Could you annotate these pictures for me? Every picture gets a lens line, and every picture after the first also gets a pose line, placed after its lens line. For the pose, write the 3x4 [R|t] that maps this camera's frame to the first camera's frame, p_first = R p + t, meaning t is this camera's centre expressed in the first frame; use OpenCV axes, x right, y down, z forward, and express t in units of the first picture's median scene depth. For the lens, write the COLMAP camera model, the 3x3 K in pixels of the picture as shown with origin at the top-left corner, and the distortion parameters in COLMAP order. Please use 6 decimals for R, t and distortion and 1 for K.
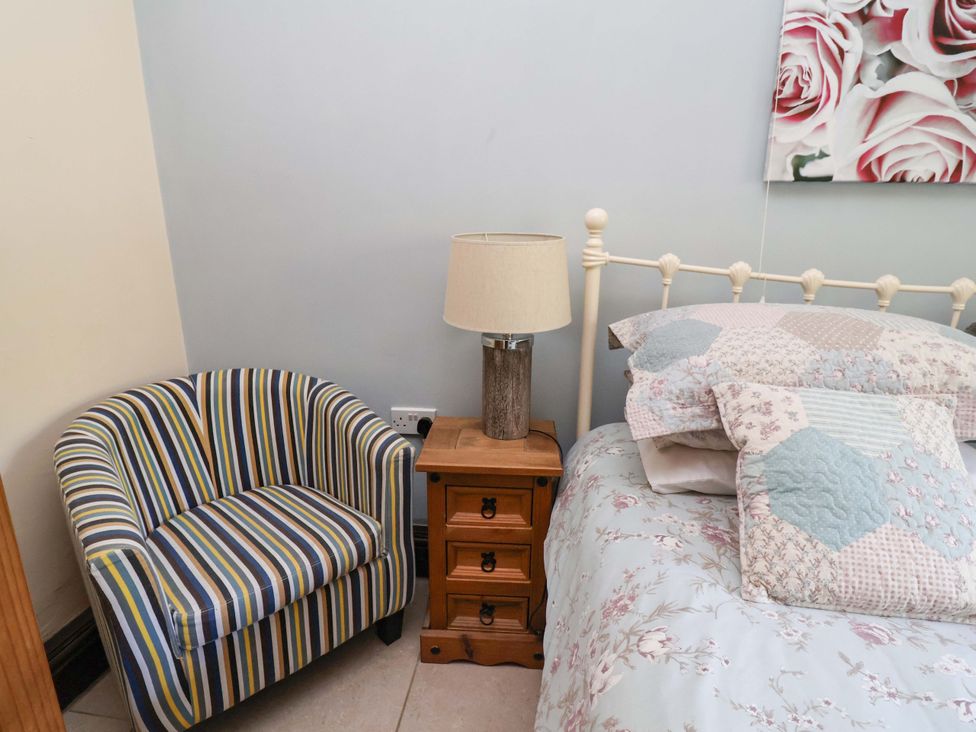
lens RADIAL K [[531.3, 0, 485.1], [0, 531.3, 364.8], [0, 0, 1]] dist [0.002782, -0.016117]
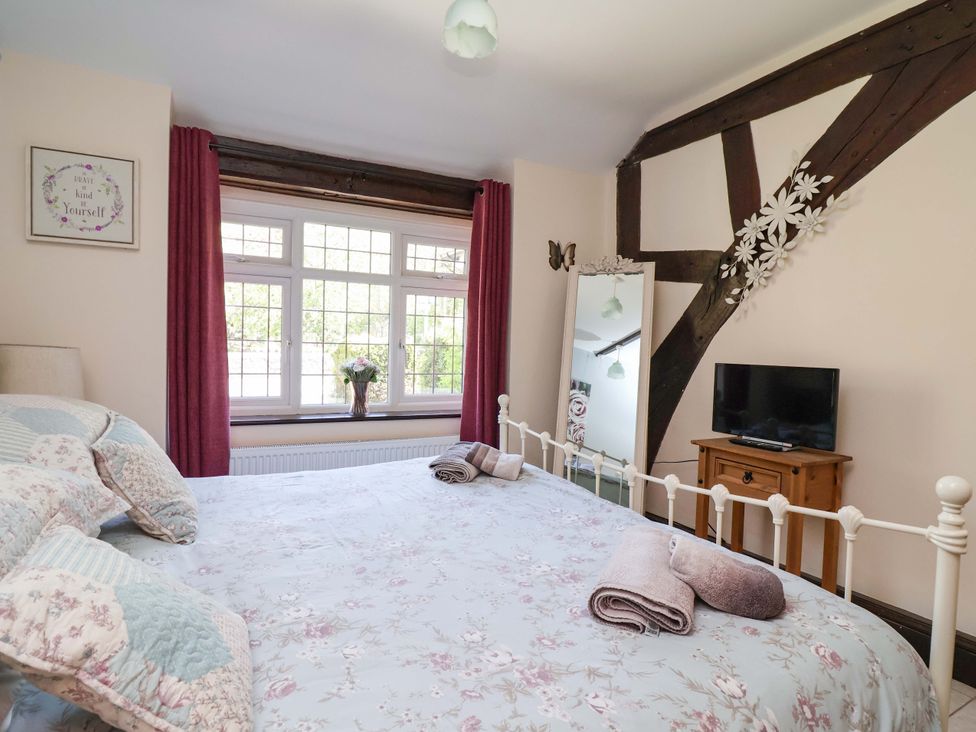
lens RADIAL K [[531.3, 0, 485.1], [0, 531.3, 364.8], [0, 0, 1]] dist [0.002782, -0.016117]
pose [[-0.576633, -0.052611, 0.815308, -0.256835], [0.174376, 0.967005, 0.185729, -0.186058], [-0.798178, 0.249267, -0.548432, 0.624637]]
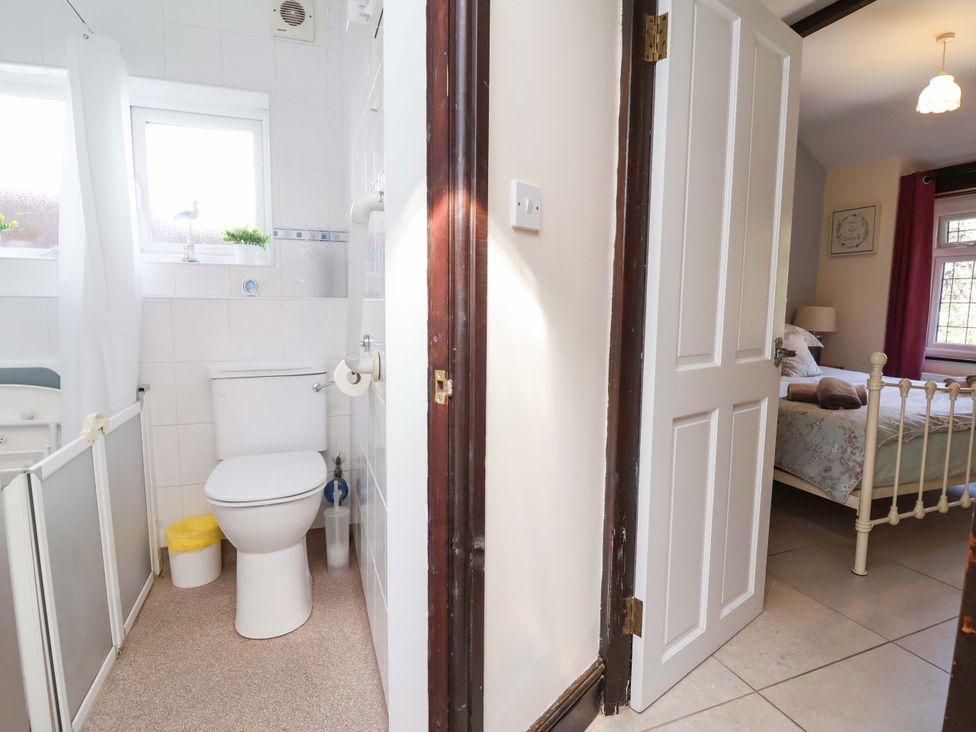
lens RADIAL K [[531.3, 0, 485.1], [0, 531.3, 364.8], [0, 0, 1]] dist [0.002782, -0.016117]
pose [[0.882228, -0.047754, 0.468395, -1.860988], [0.112422, 0.987432, -0.111079, 0.363318], [-0.457204, 0.150655, 0.876509, -1.267073]]
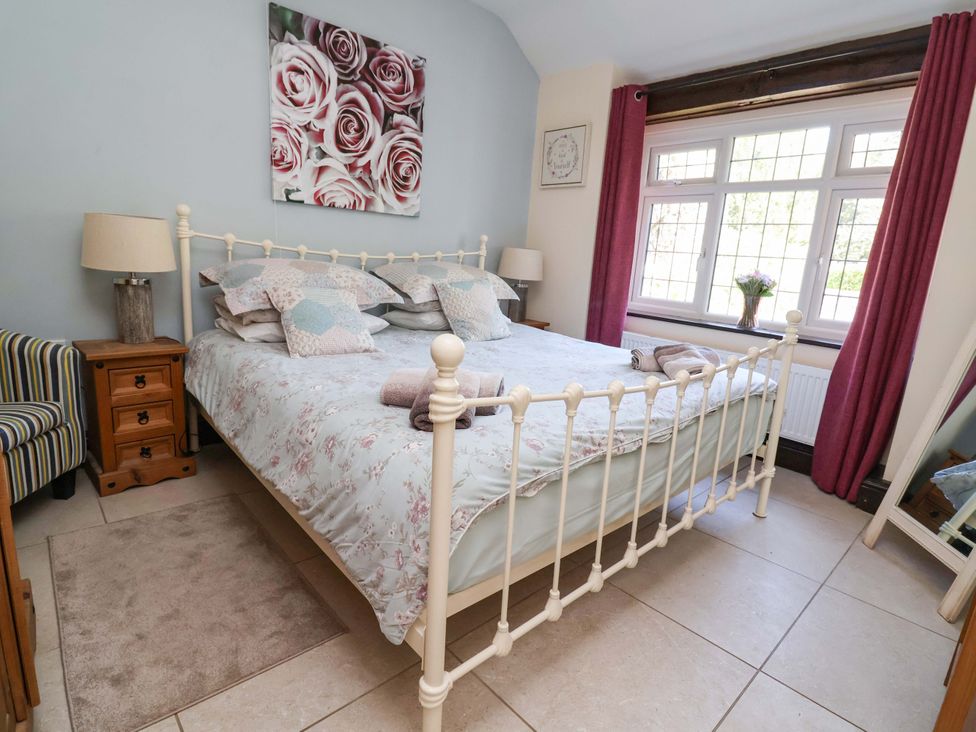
lens RADIAL K [[510.8, 0, 486.8], [0, 510.8, 363.3], [0, 0, 1]] dist [0.002908, -0.016019]
pose [[0.649156, -0.123279, 0.750599, -0.495034], [0.130364, 0.990210, 0.049887, 0.288585], [-0.749401, 0.065466, 0.658872, -0.876034]]
